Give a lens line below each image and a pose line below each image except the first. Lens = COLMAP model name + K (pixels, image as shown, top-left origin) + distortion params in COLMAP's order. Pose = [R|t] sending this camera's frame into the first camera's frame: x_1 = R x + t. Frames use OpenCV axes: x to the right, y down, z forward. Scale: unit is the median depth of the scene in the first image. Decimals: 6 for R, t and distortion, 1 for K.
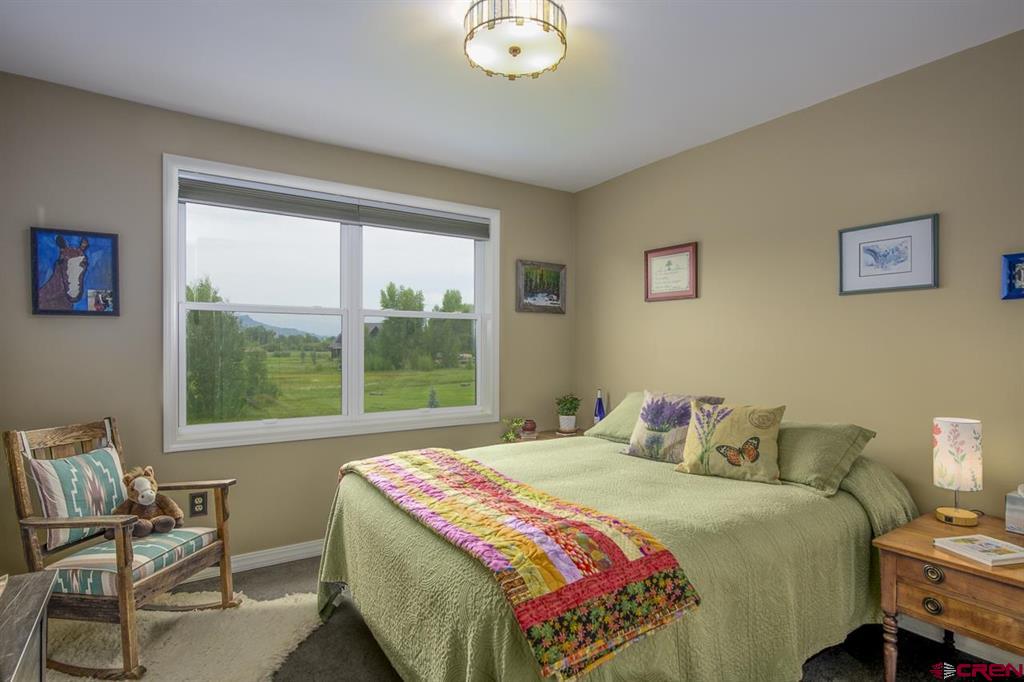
lens RADIAL K [[539.9, 0, 513.5], [0, 539.9, 339.1], [0, 0, 1]] dist [-0.002676, -0.002785]
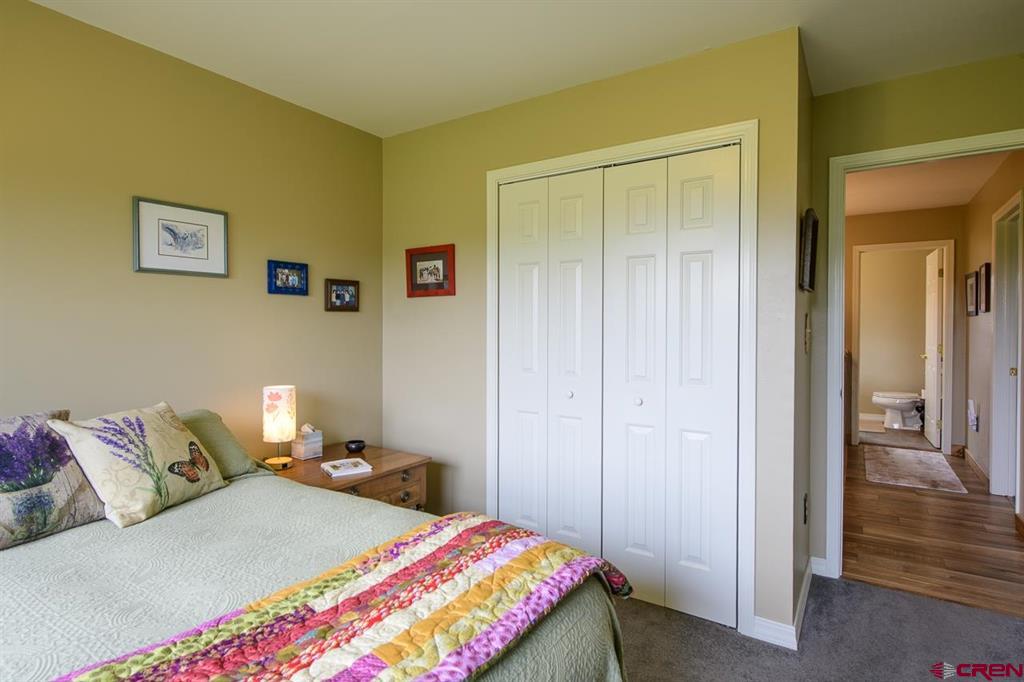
lens RADIAL K [[537.3, 0, 511.6], [0, 537.3, 328.6], [0, 0, 1]] dist [0.001474, 0.000156]
pose [[-0.382948, -0.006744, 0.923745, -0.472230], [-0.009920, 0.999946, 0.003188, 0.002827], [-0.923717, -0.007943, -0.382994, 0.837929]]
